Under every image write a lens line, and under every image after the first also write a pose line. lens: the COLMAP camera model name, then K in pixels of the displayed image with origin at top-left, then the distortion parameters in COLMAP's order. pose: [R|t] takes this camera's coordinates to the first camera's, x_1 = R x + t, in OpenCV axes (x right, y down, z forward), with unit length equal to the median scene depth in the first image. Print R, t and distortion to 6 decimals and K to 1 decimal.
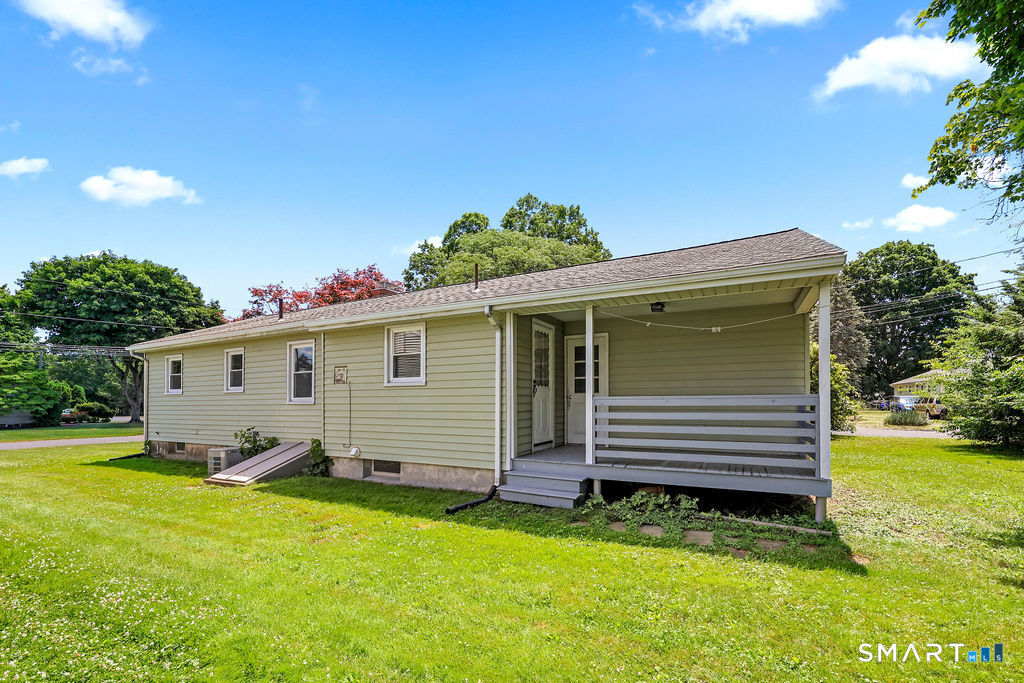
lens RADIAL K [[447.5, 0, 512.5], [0, 447.5, 409.4], [0, 0, 1]] dist [0.002614, -0.000199]
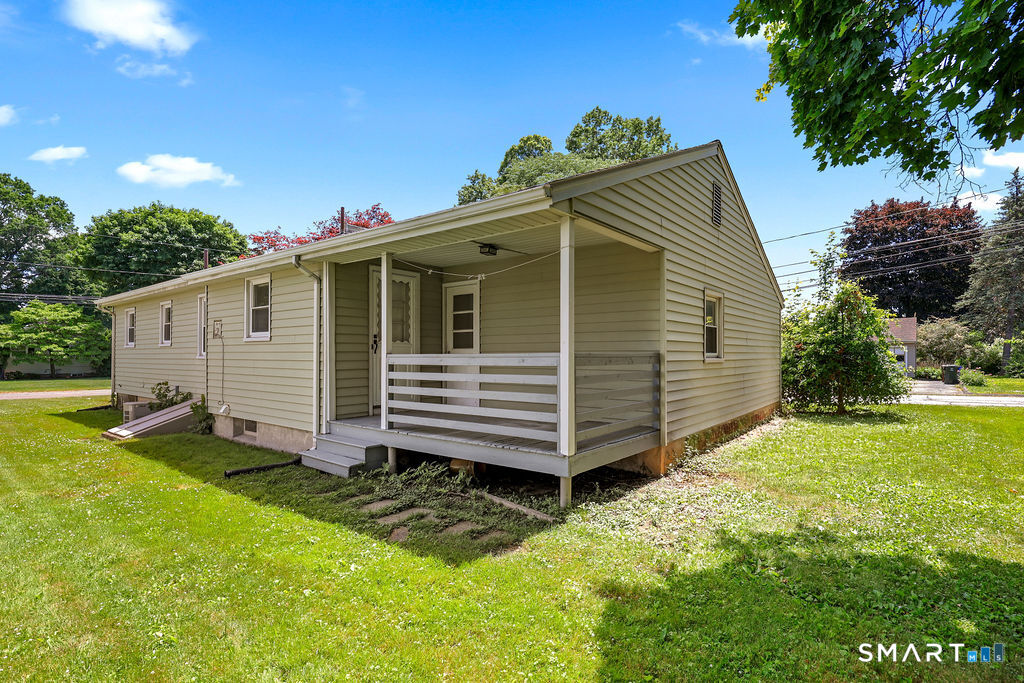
lens RADIAL K [[515.7, 0, 512.4], [0, 515.7, 369.5], [0, 0, 1]] dist [0.002143, 0.001574]
pose [[0.982549, 0.008792, -0.185797, 0.104462], [-0.005832, 0.999847, 0.016472, -0.002898], [0.185913, -0.015101, 0.982450, 0.005851]]
